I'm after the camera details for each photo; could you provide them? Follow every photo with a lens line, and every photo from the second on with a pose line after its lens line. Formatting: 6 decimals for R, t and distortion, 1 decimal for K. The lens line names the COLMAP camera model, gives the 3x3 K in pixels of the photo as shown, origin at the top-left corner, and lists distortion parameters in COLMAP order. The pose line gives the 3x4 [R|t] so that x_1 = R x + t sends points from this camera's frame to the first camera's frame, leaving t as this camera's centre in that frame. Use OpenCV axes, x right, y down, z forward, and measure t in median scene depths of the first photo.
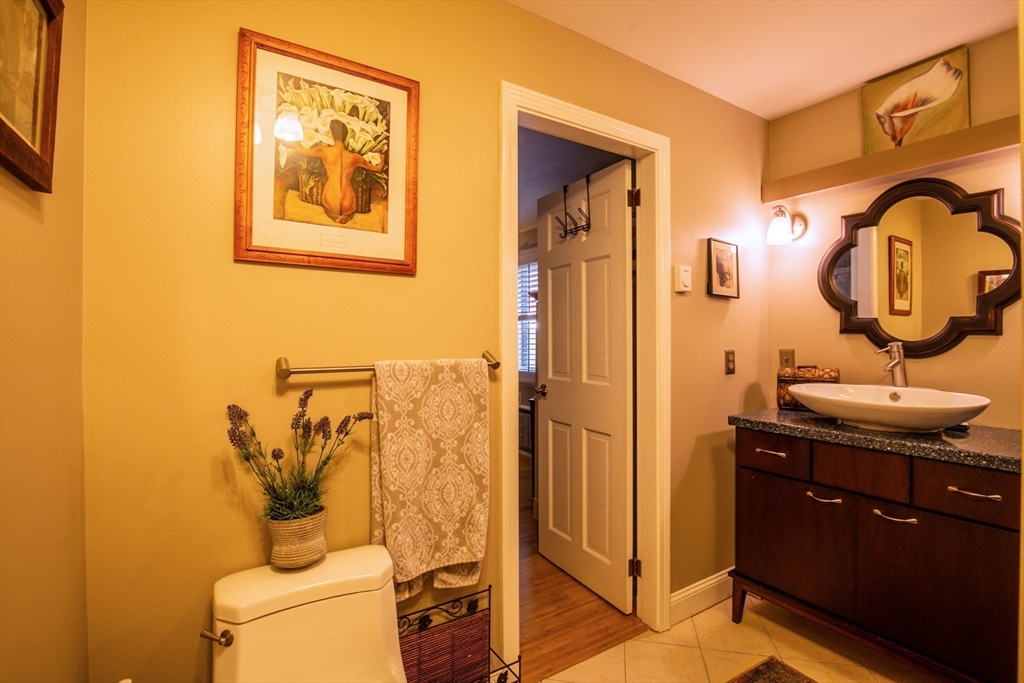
lens RADIAL K [[476.4, 0, 511.9], [0, 476.4, 336.6], [0, 0, 1]] dist [-0.025272, 0.004244]
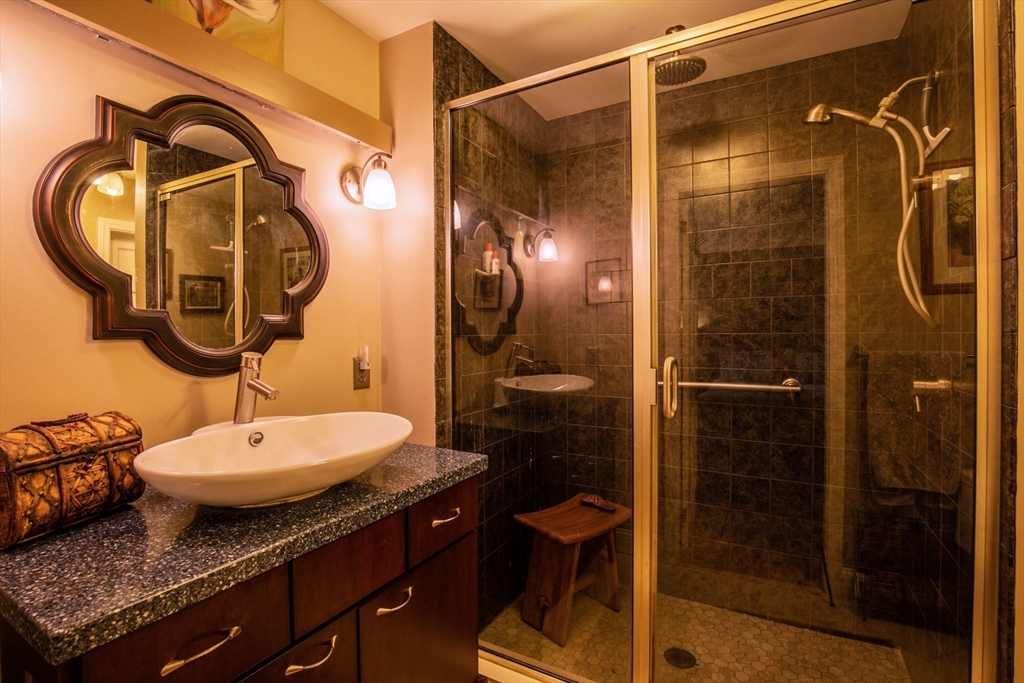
lens RADIAL K [[476.4, 0, 510.7], [0, 476.4, 333.4], [0, 0, 1]] dist [-0.025272, 0.004244]
pose [[-0.455773, -0.001915, 0.890094, 0.097861], [0.003861, 0.999984, 0.004128, -0.015717], [-0.890088, 0.005318, -0.455758, 1.021030]]
